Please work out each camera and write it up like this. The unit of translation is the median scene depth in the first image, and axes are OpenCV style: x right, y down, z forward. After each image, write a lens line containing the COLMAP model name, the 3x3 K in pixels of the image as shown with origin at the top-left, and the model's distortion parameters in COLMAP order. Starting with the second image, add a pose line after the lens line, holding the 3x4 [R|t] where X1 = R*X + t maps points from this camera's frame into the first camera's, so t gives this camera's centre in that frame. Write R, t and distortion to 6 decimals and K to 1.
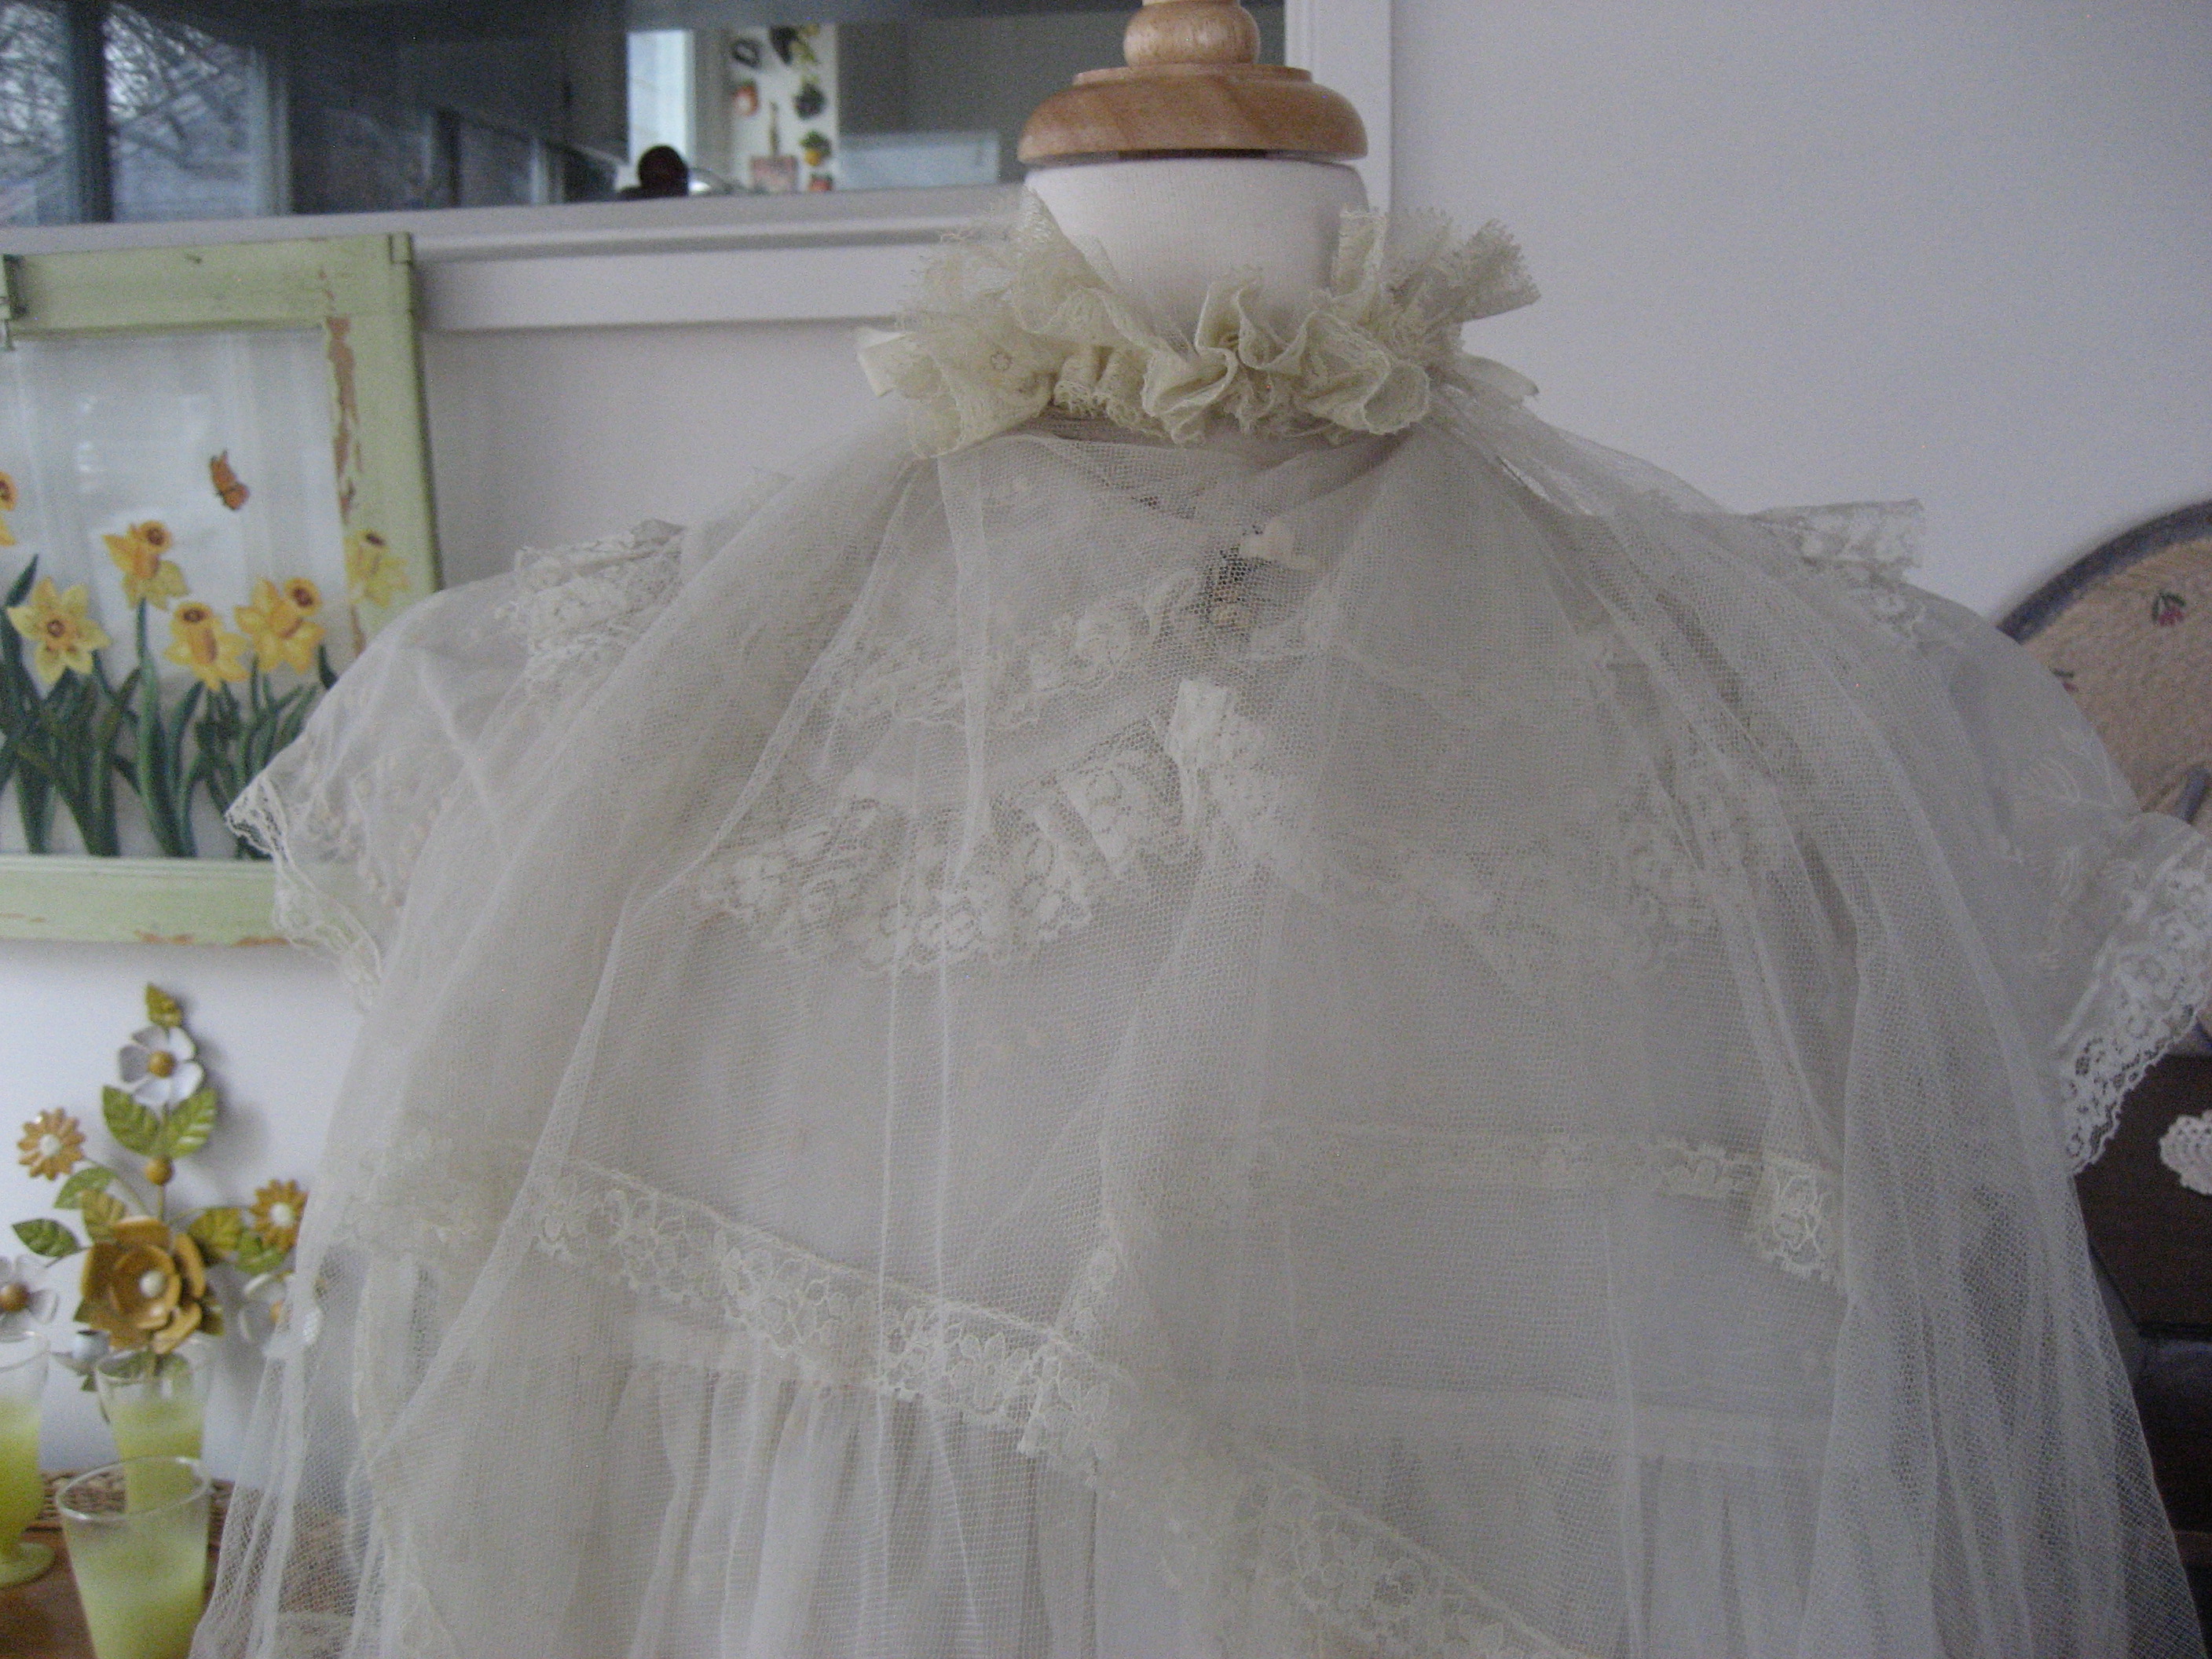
lens RADIAL K [[2388.7, 0, 1093.4], [0, 2388.7, 845.1], [0, 0, 1]] dist [-0.113232, 0.000000]
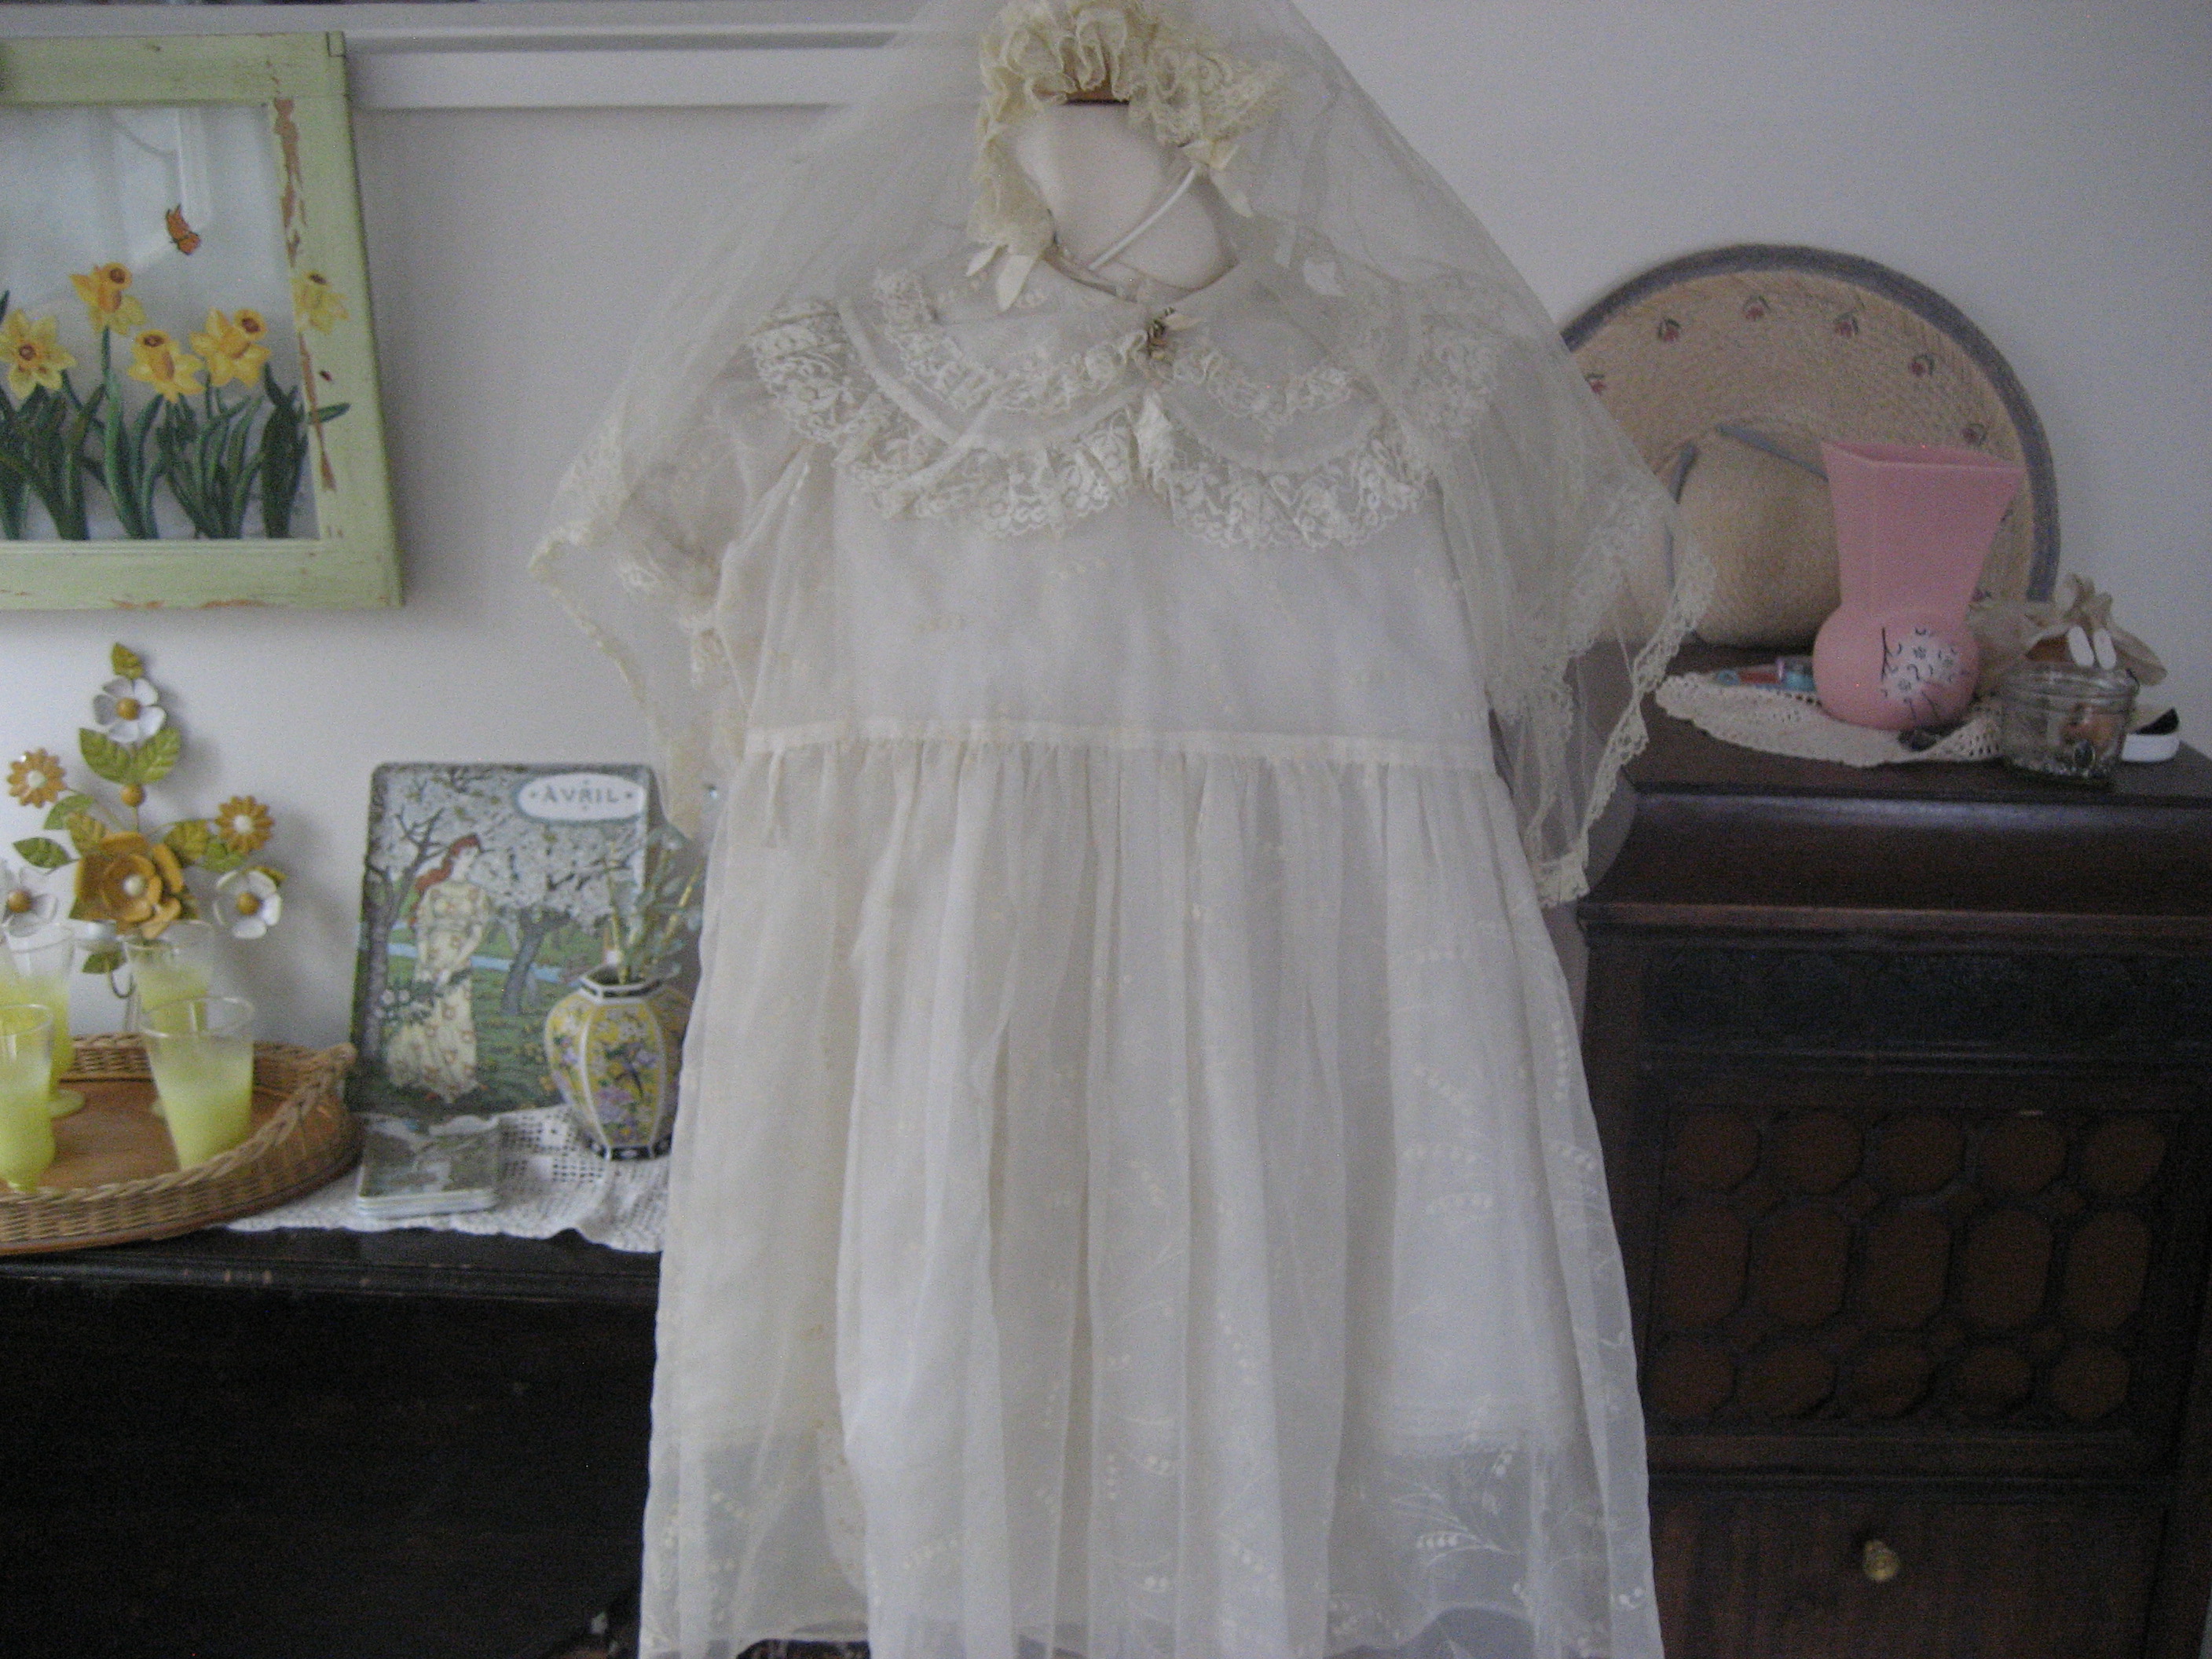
lens RADIAL K [[2291.4, 0, 1105.5], [0, 2291.4, 812.0], [0, 0, 1]] dist [-0.075838, 0.000000]
pose [[0.984957, -0.037169, 0.168755, -0.105878], [0.017334, 0.992919, 0.117521, 0.018637], [-0.171928, -0.112828, 0.978627, -0.287602]]
